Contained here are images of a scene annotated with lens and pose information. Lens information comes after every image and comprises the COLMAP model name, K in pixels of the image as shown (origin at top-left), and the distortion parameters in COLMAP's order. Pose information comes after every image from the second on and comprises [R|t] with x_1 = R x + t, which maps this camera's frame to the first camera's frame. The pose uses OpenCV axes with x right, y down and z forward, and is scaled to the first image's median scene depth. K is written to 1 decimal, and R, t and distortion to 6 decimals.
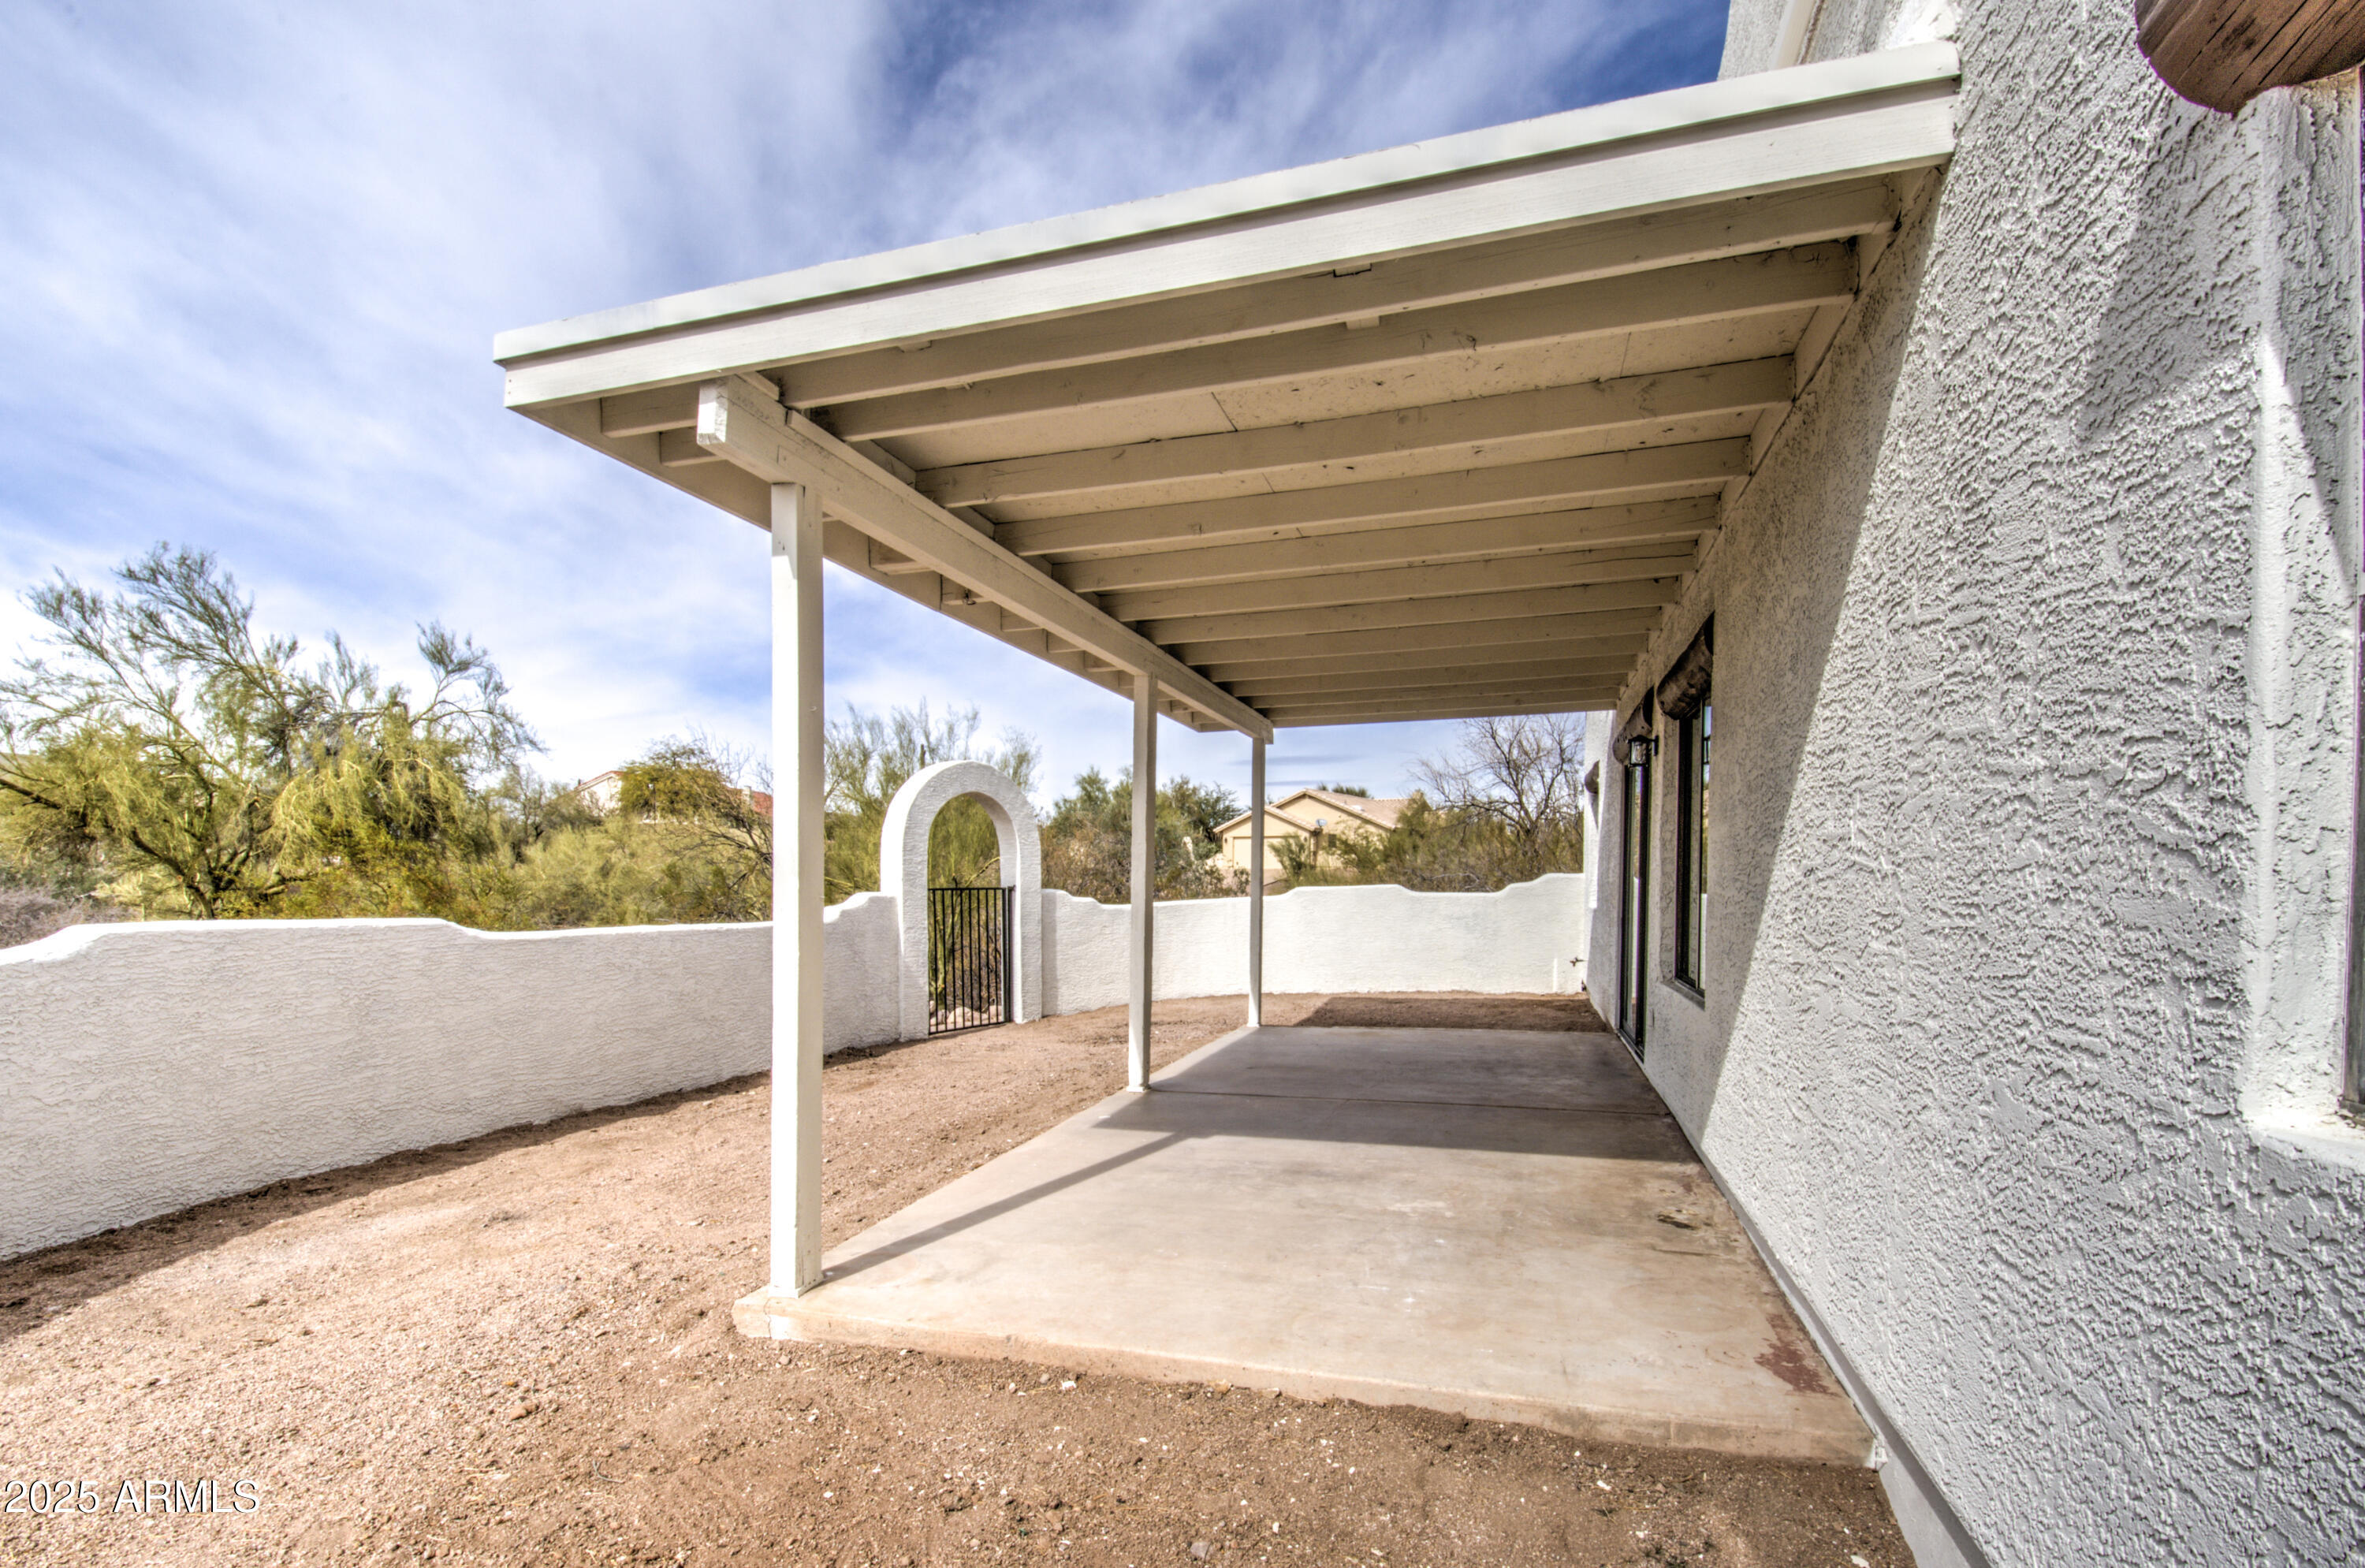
lens RADIAL K [[1055.0, 0, 1241.3], [0, 1055.0, 909.4], [0, 0, 1]] dist [0.008763, -0.010590]
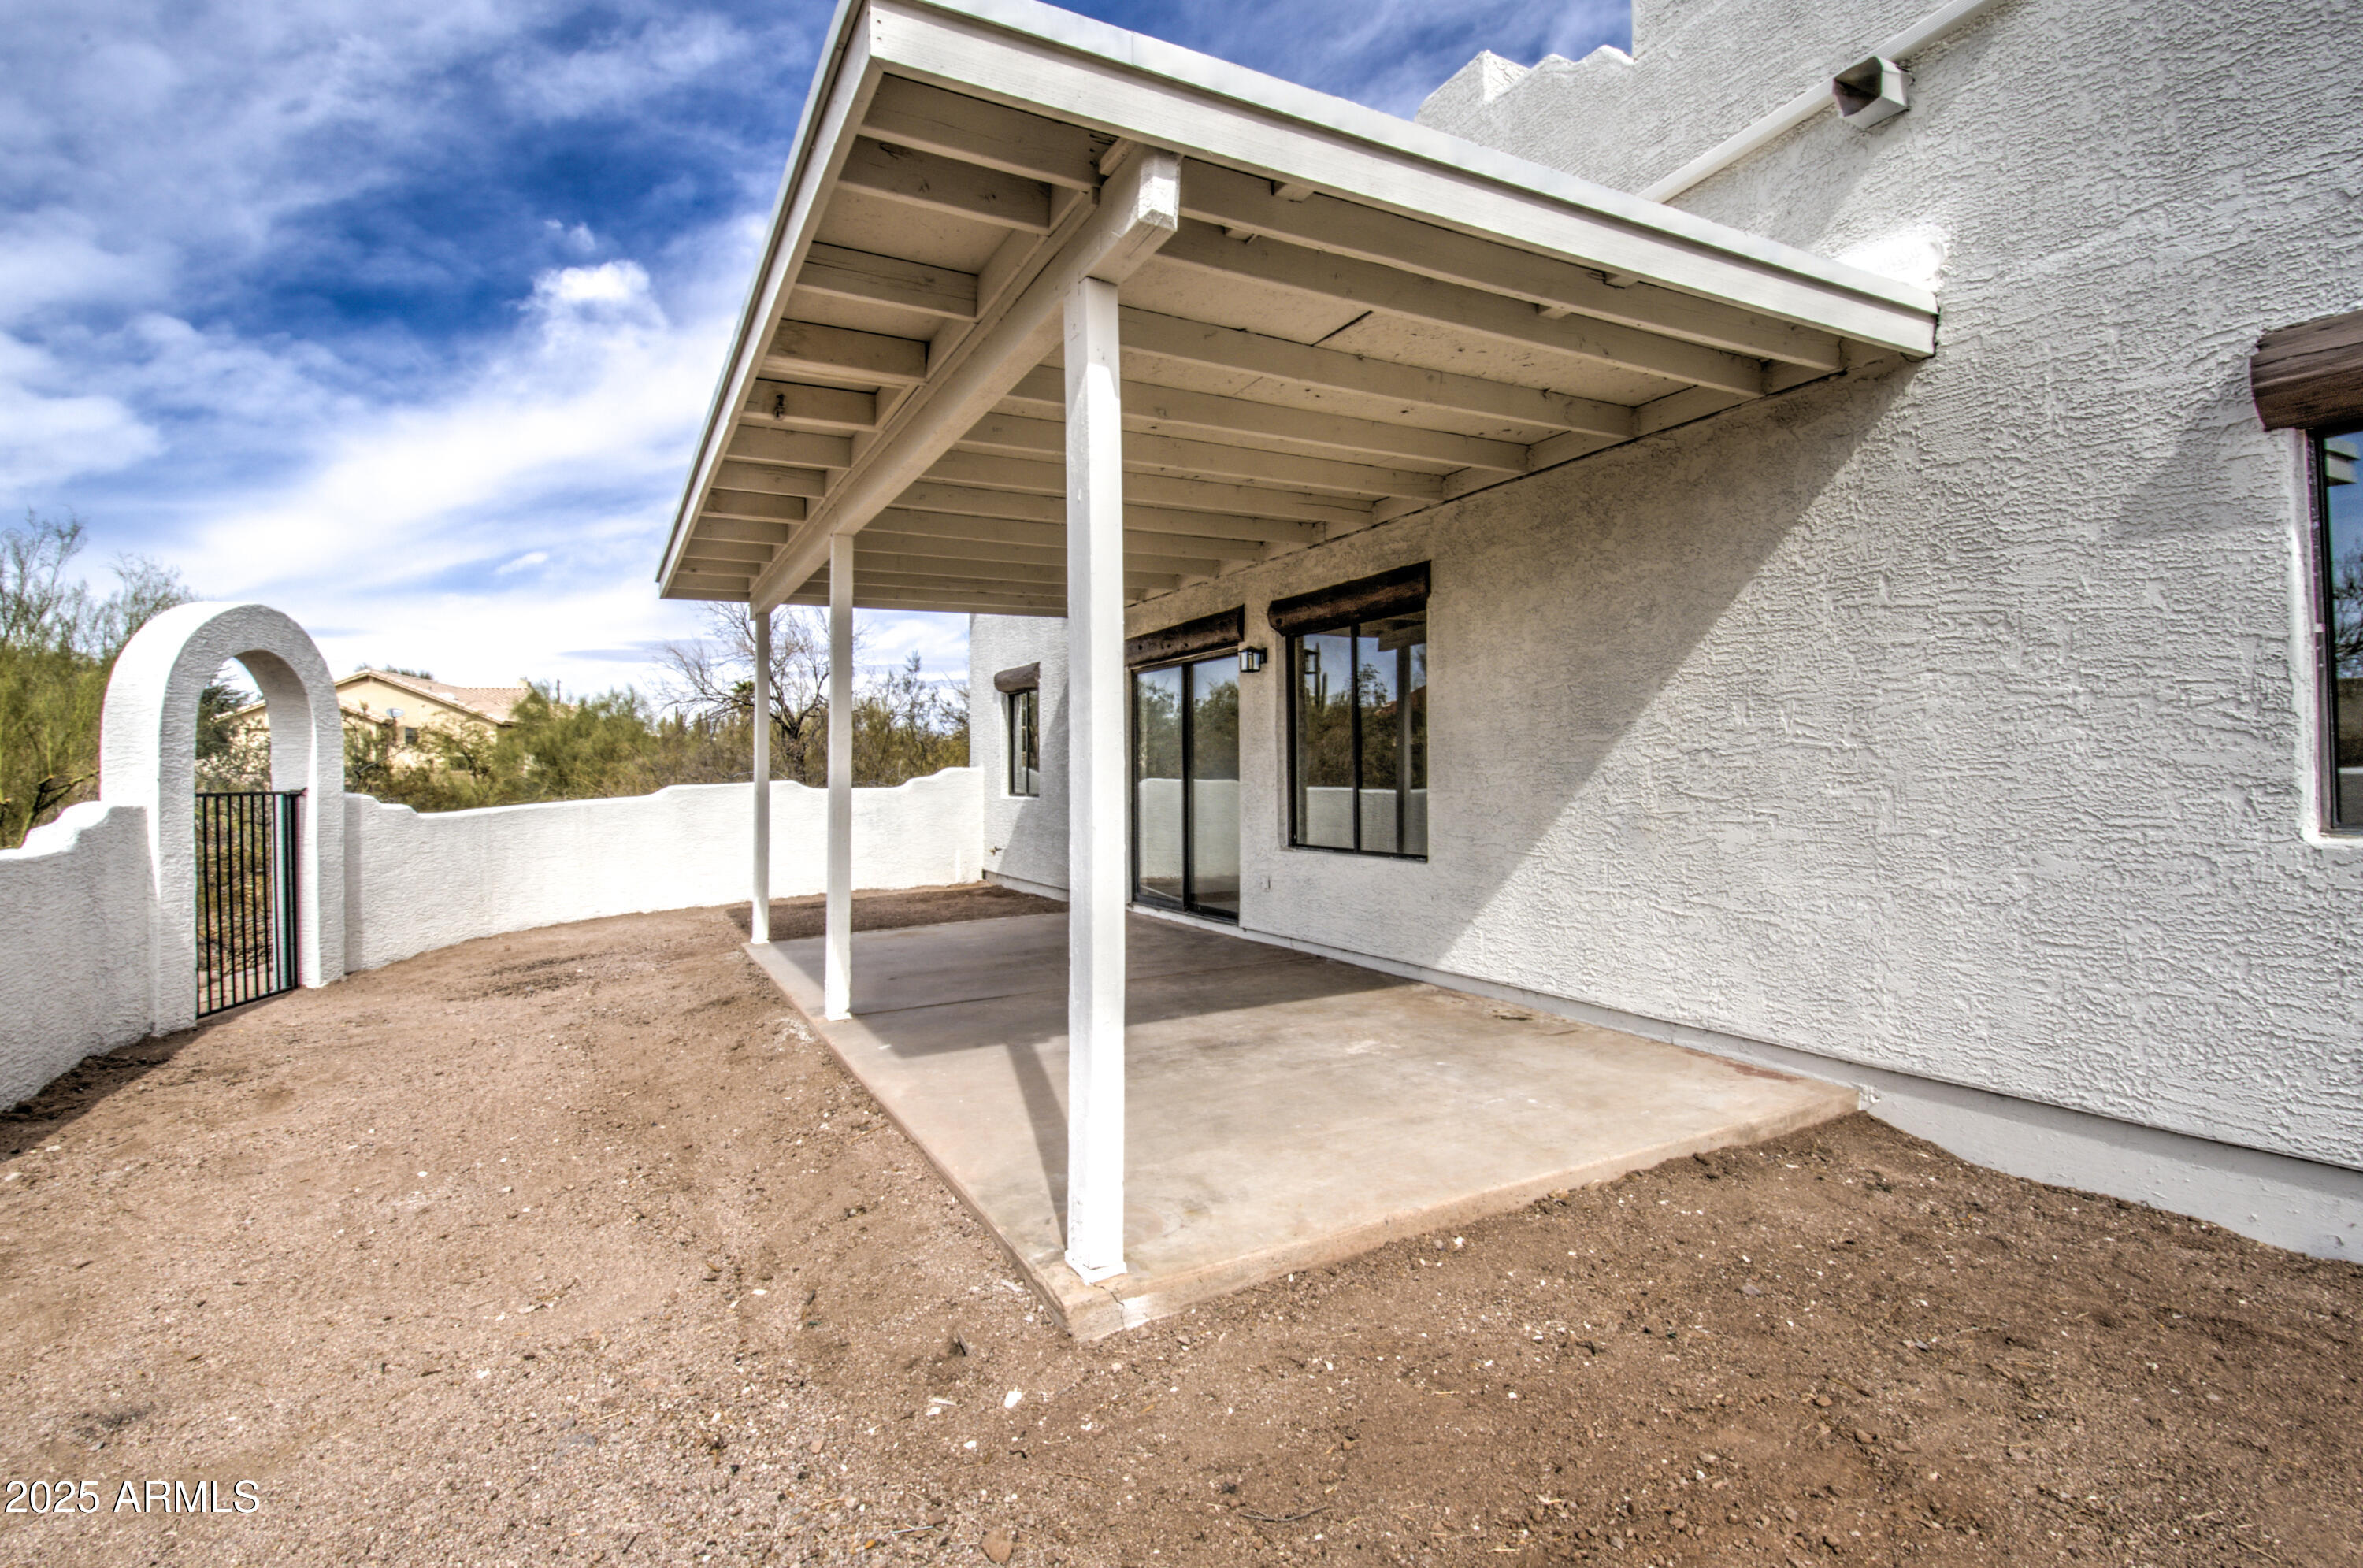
lens RADIAL K [[1054.0, 0, 1169.1], [0, 1054.0, 768.8], [0, 0, 1]] dist [0.008763, -0.010590]
pose [[0.726580, -0.005166, 0.687063, -0.313006], [0.032272, 0.999125, -0.026616, 0.001530], [-0.686324, 0.041512, 0.726110, 0.122956]]
